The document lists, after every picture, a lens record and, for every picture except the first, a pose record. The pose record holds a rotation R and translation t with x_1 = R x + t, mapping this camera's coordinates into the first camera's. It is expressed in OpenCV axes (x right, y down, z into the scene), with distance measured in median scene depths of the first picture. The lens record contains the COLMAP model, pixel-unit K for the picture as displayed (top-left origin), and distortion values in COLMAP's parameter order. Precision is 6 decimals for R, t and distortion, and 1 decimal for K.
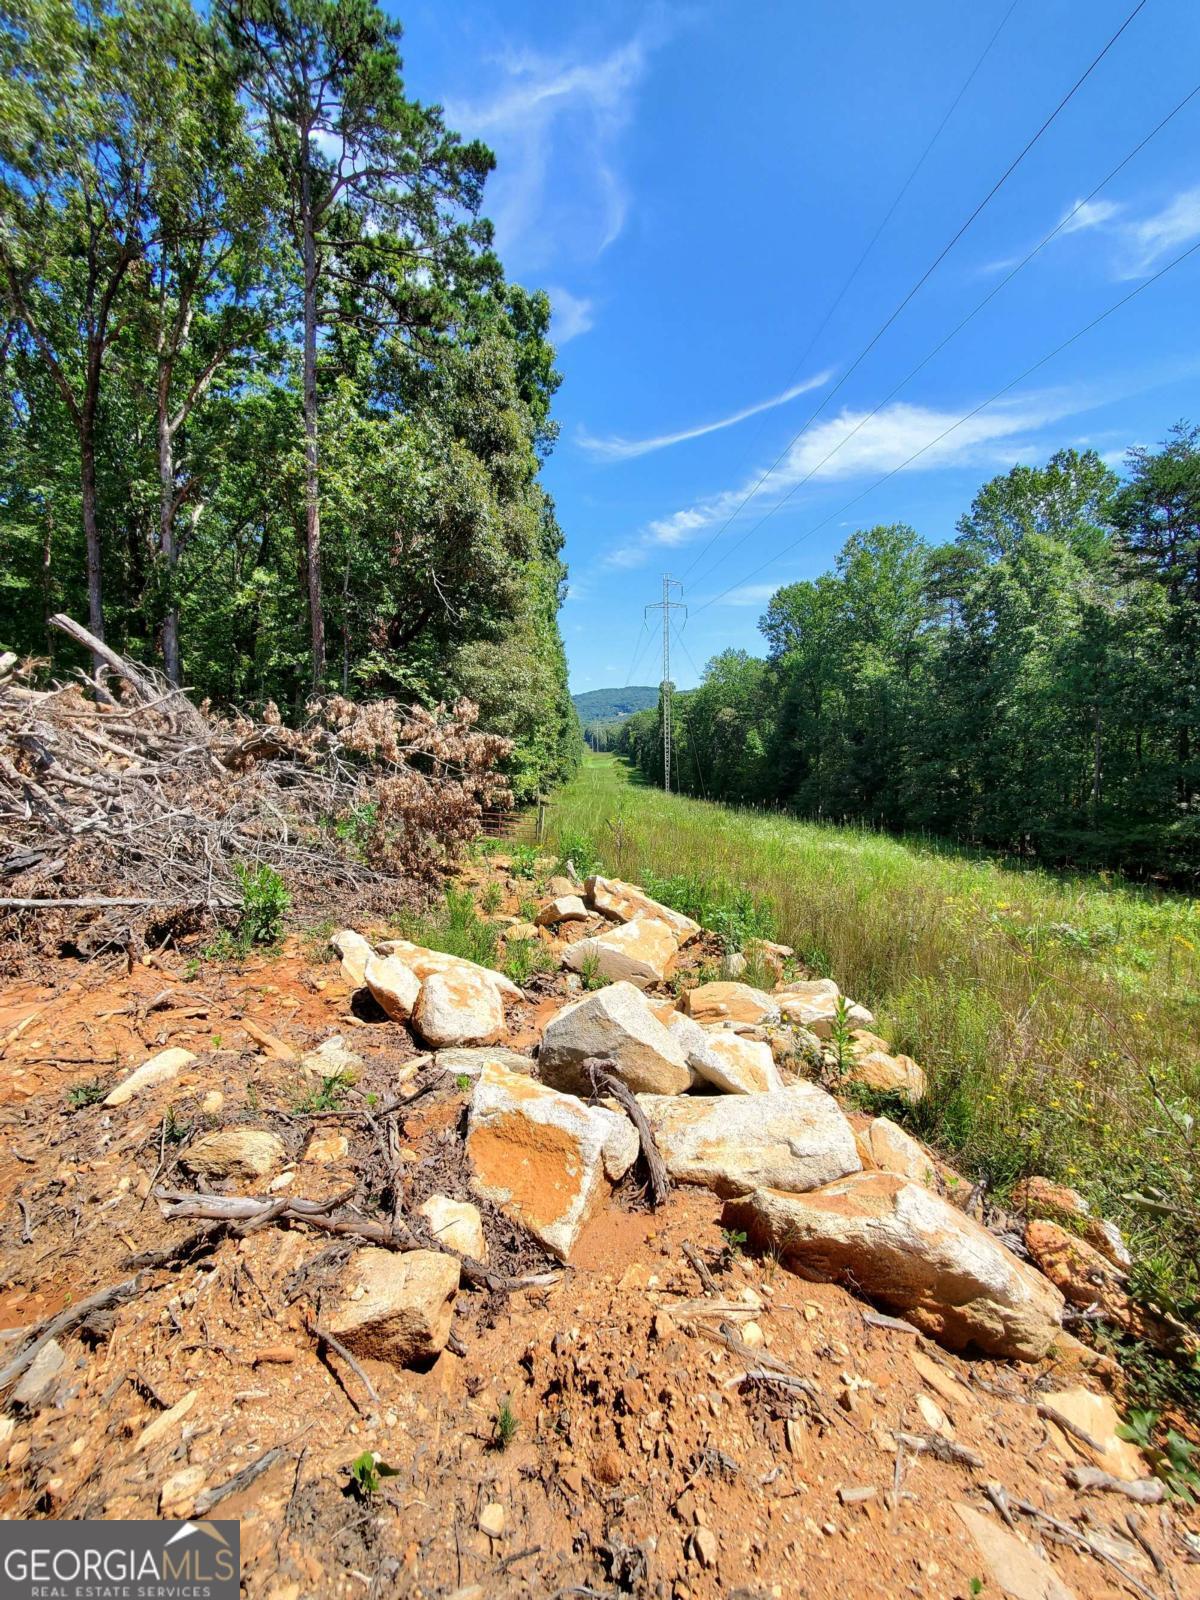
lens RADIAL K [[645.0, 0, 599.5], [0, 645.0, 795.3], [0, 0, 1]] dist [0.004016, 0.000294]
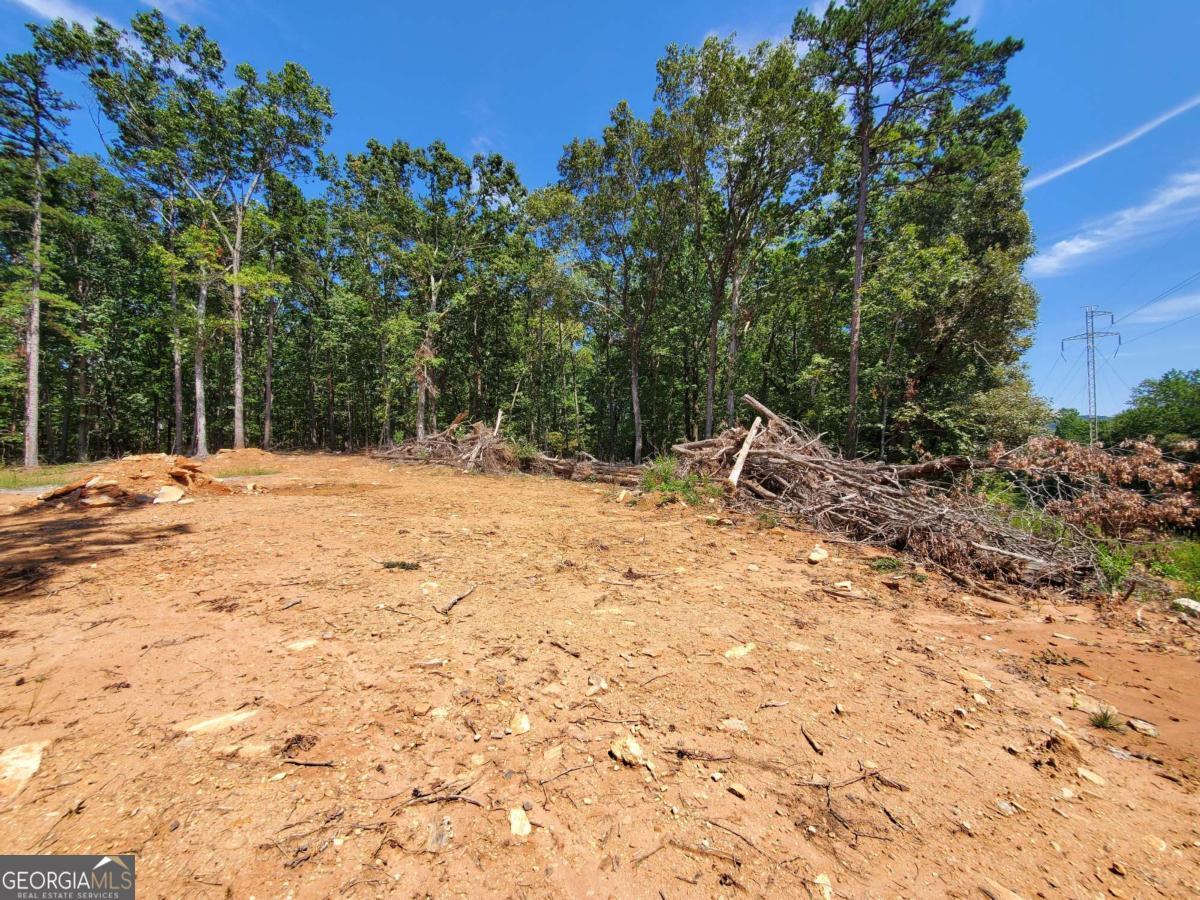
lens RADIAL K [[483.7, 0, 600.1], [0, 483.7, 453.9], [0, 0, 1]] dist [0.004016, 0.000294]
pose [[0.806078, 0.001913, -0.591807, -0.249783], [-0.062417, 0.994692, -0.081801, 0.021193], [0.588509, 0.102877, 0.801919, -0.241066]]
